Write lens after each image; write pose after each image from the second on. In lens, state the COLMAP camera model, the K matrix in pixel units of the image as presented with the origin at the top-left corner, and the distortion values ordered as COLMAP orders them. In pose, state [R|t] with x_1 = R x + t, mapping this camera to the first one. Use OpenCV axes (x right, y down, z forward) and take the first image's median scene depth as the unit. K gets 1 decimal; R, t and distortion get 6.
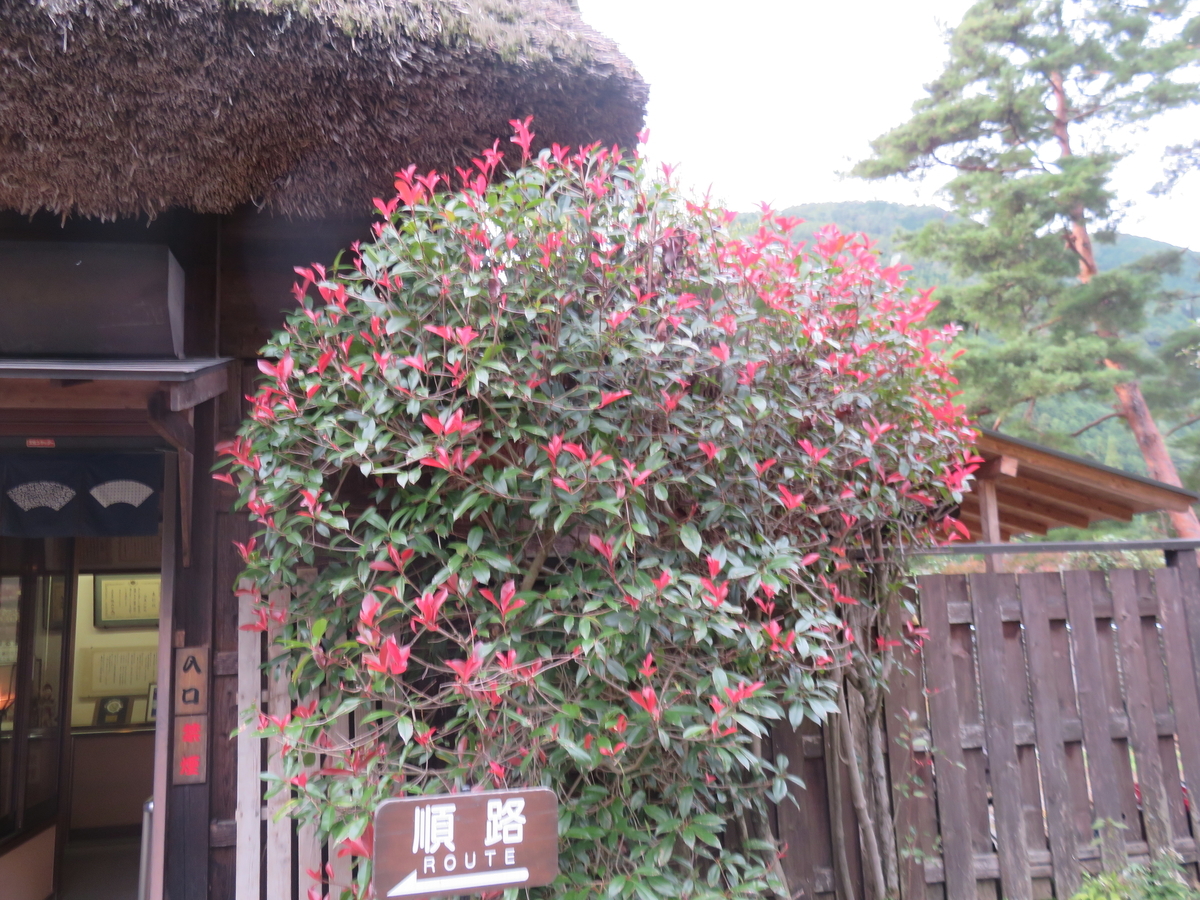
lens RADIAL K [[1040.4, 0, 600.0], [0, 1040.4, 450.0], [0, 0, 1]] dist [0.000587, 0.008999]
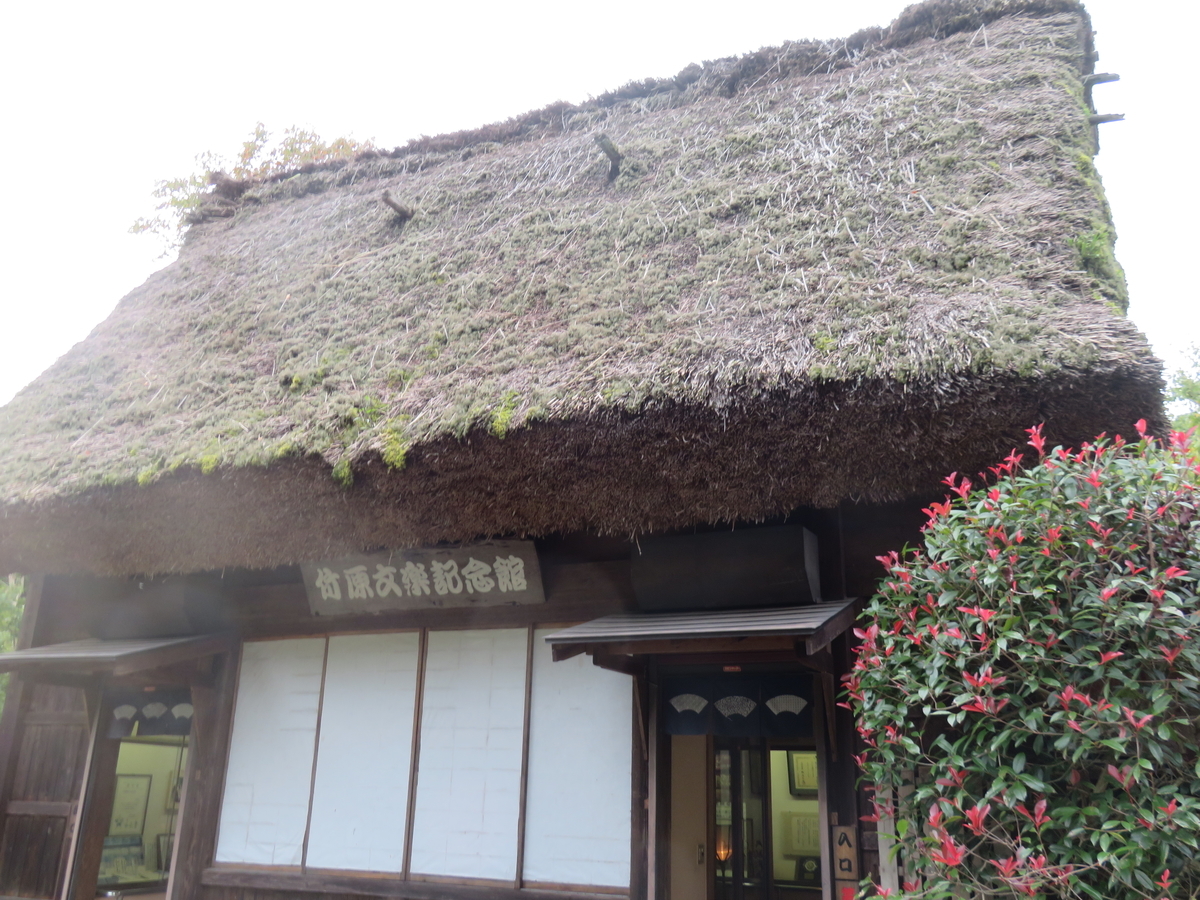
lens RADIAL K [[1040.4, 0, 600.0], [0, 1040.4, 450.0], [0, 0, 1]] dist [0.000587, 0.008999]
pose [[0.803958, -0.132628, -0.579708, 0.237421], [0.045624, 0.985696, -0.162239, -0.101463], [0.592934, 0.103985, 0.798509, -0.358544]]
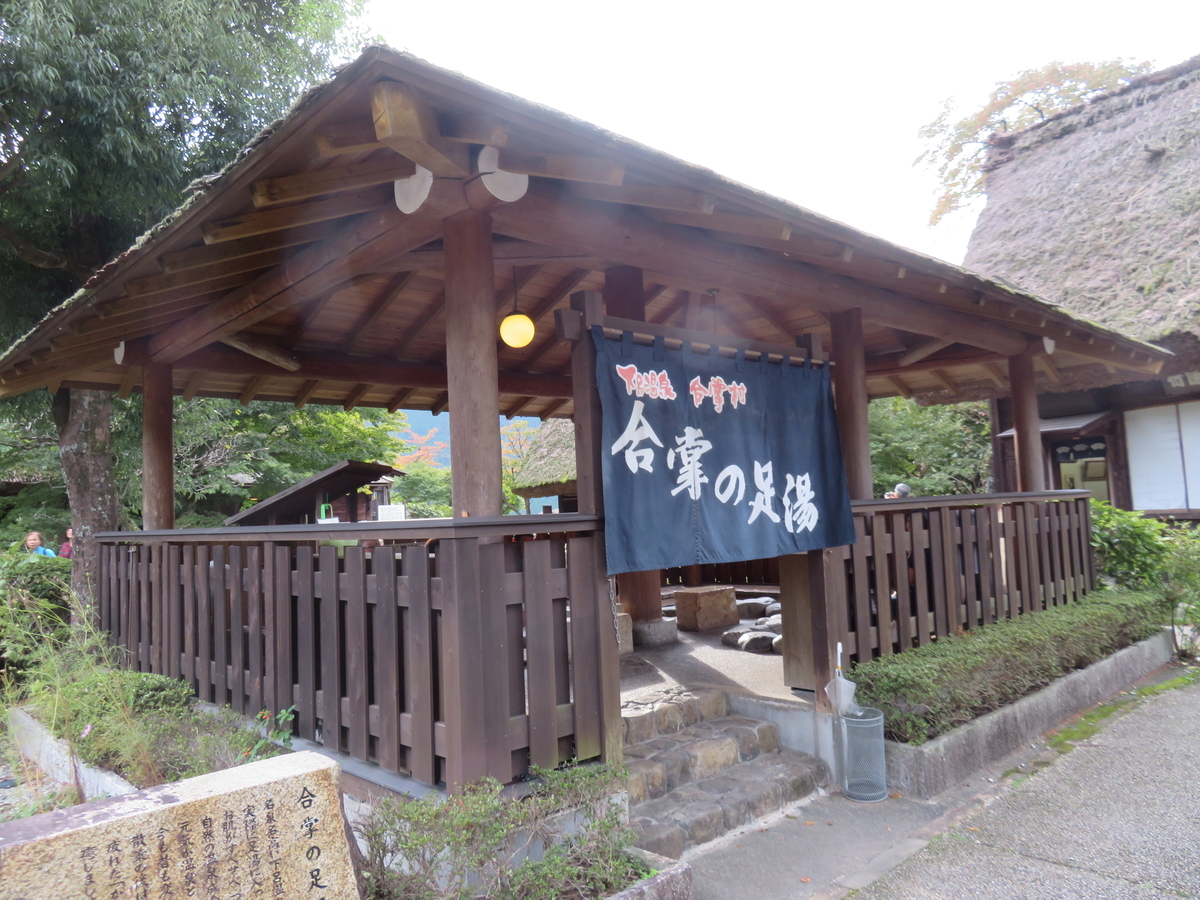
lens RADIAL K [[852.3, 0, 600.0], [0, 852.3, 450.0], [0, 0, 1]] dist [-0.006198, -0.001977]
pose [[0.264195, -0.041152, -0.963591, 1.087900], [0.204815, 0.978695, 0.014358, -0.388559], [0.942471, -0.201151, 0.266995, -1.867947]]
